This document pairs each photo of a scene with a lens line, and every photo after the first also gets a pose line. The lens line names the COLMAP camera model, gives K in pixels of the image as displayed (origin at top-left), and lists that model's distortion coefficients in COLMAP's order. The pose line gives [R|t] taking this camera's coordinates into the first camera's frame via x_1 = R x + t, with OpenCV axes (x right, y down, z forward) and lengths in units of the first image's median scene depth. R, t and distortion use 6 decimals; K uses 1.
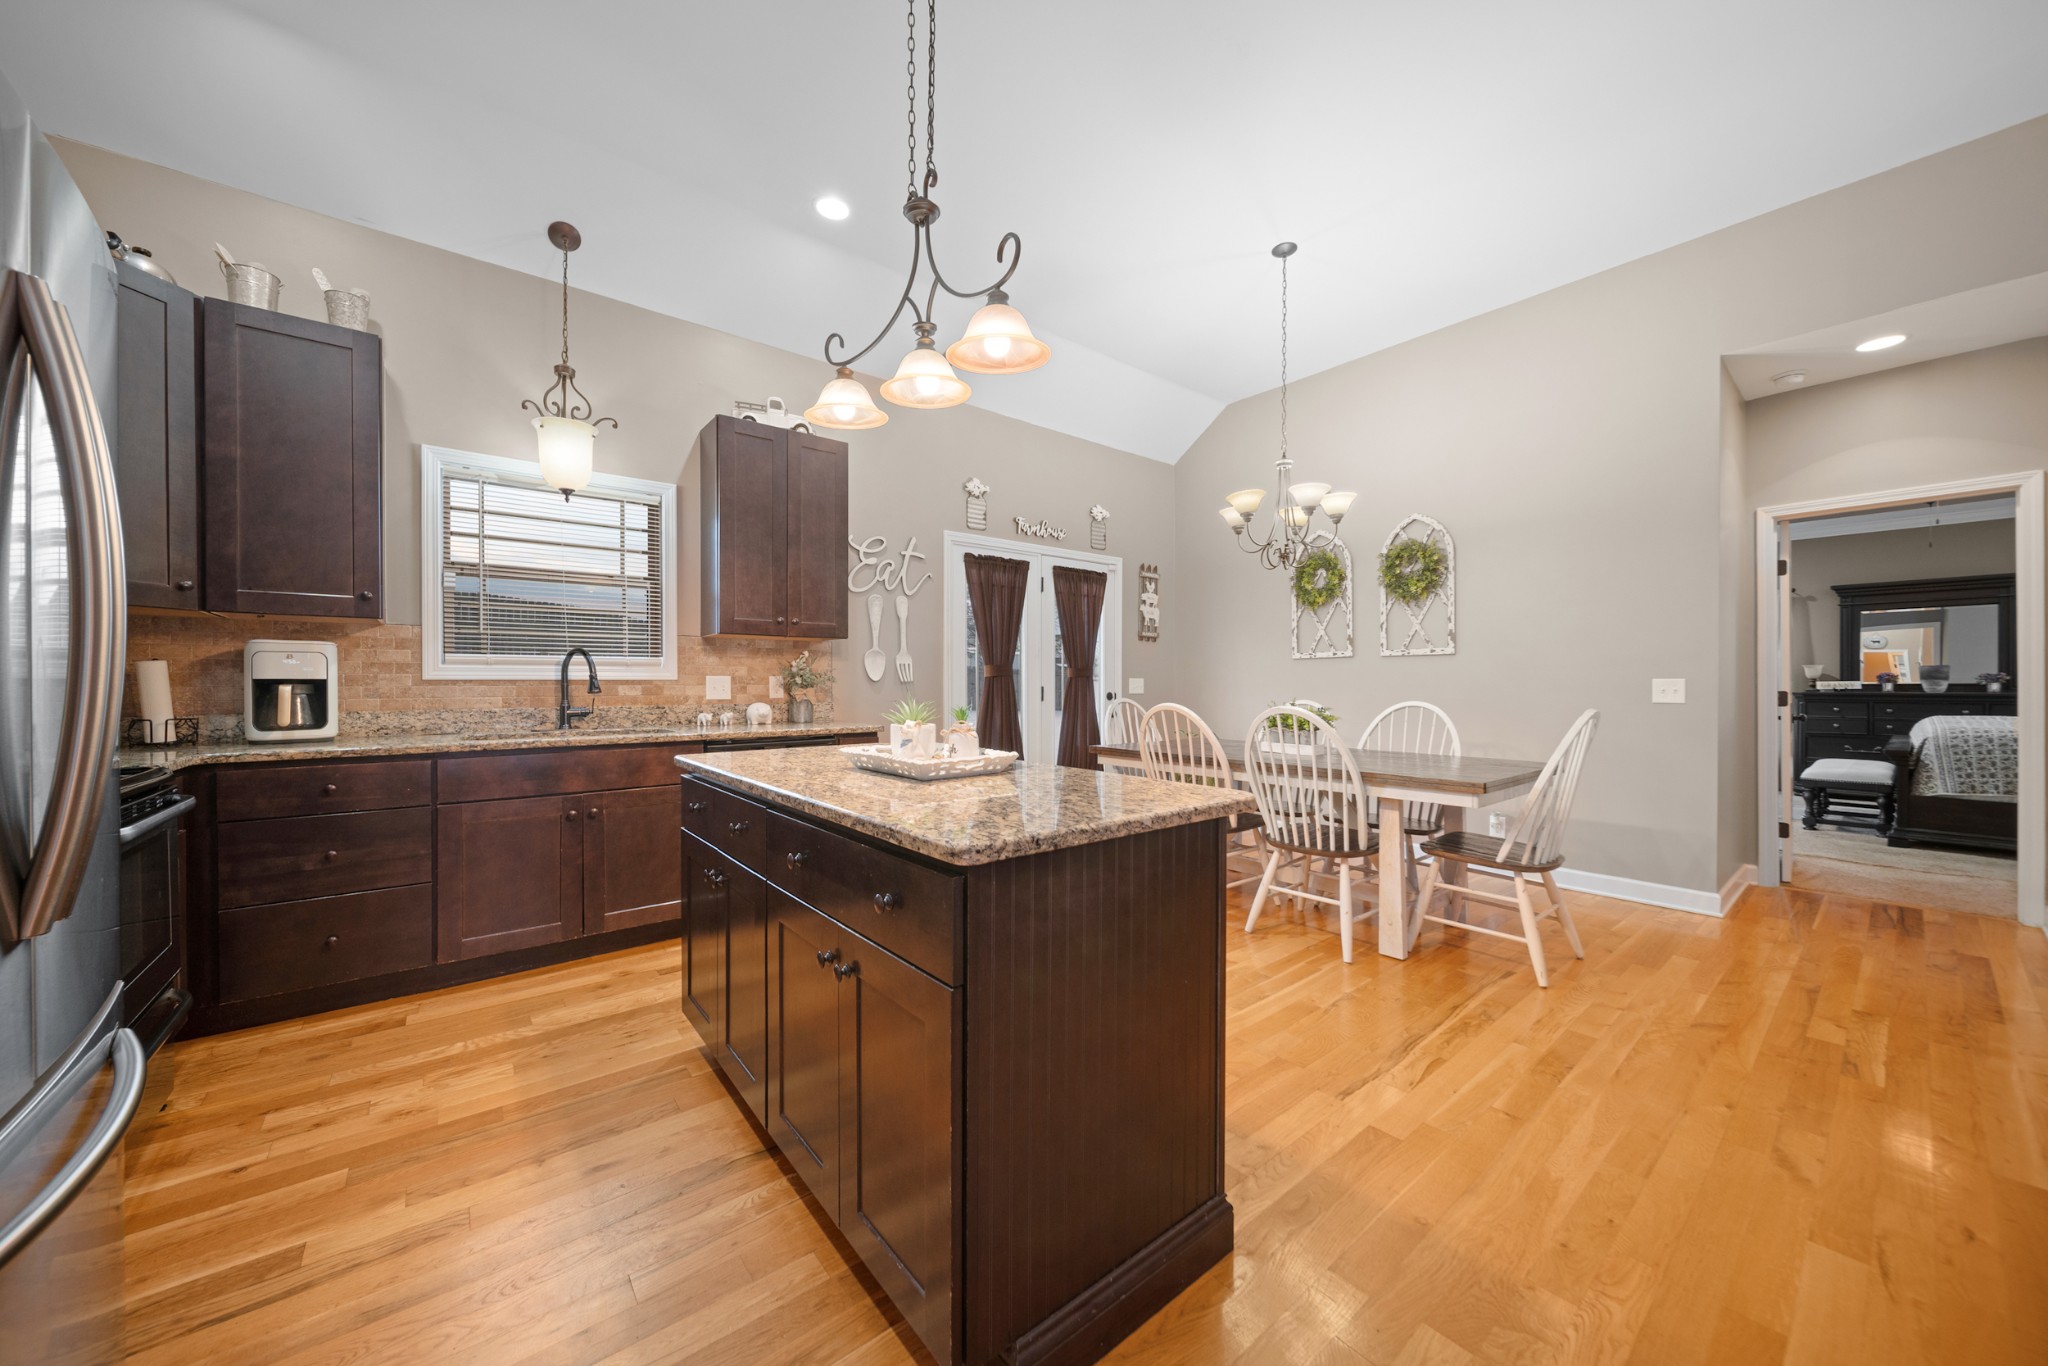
lens RADIAL K [[721.4, 0, 1019.4], [0, 721.4, 685.9], [0, 0, 1]] dist [-0.000227, 0.000036]
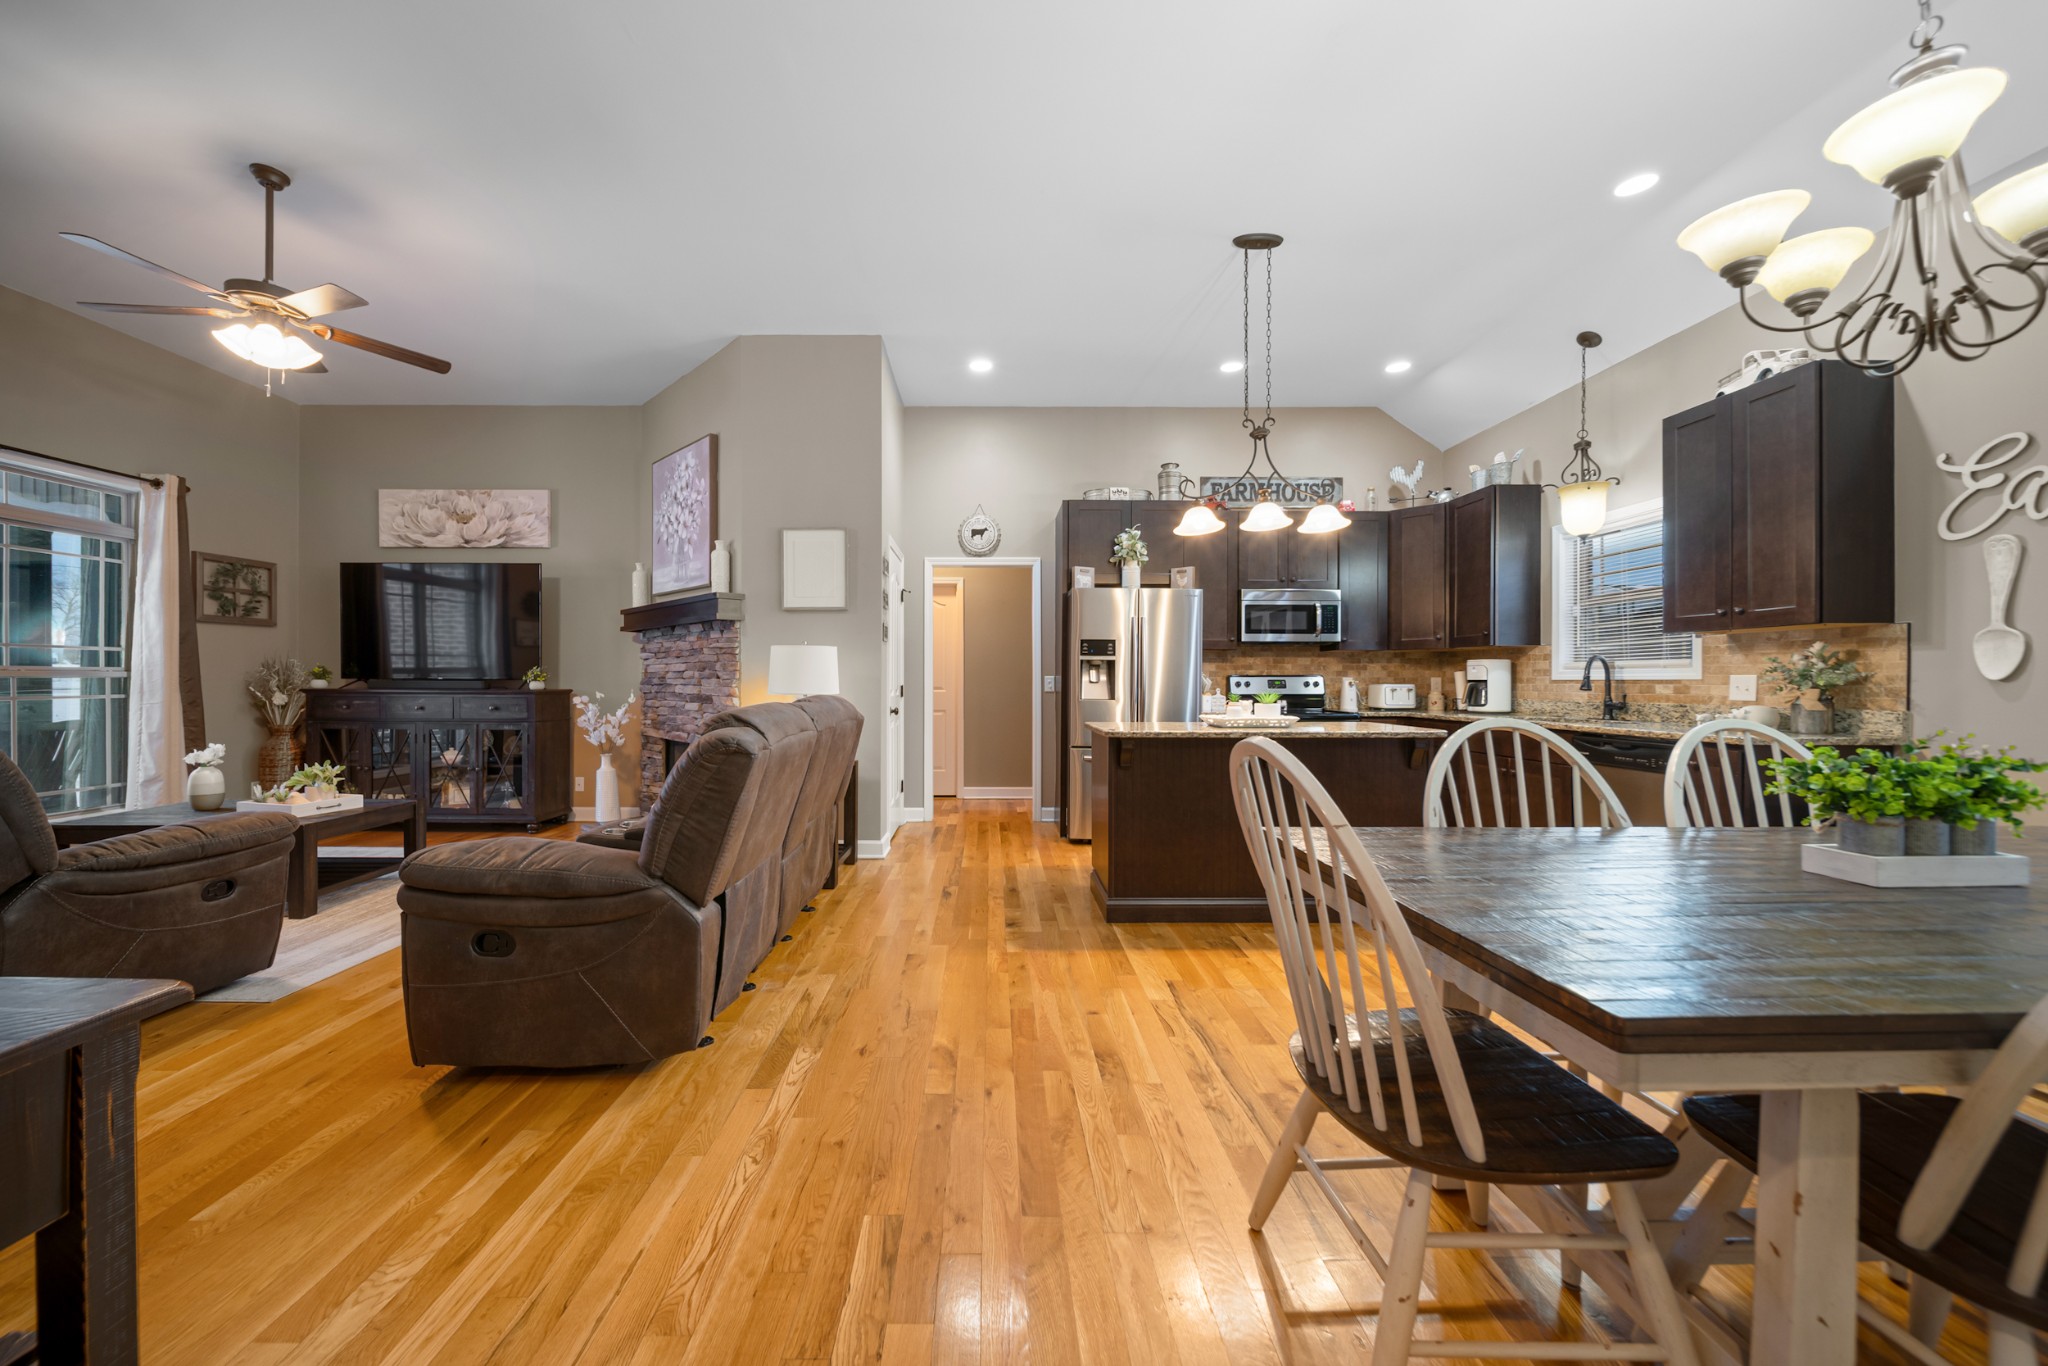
lens RADIAL K [[733.8, 0, 984.8], [0, 733.8, 679.7], [0, 0, 1]] dist [0.002142, -0.003284]
pose [[-0.634358, -0.001480, -0.773038, 0.924801], [-0.004363, 0.999989, 0.001666, -0.005284], [0.773027, 0.004430, -0.634358, 0.850896]]
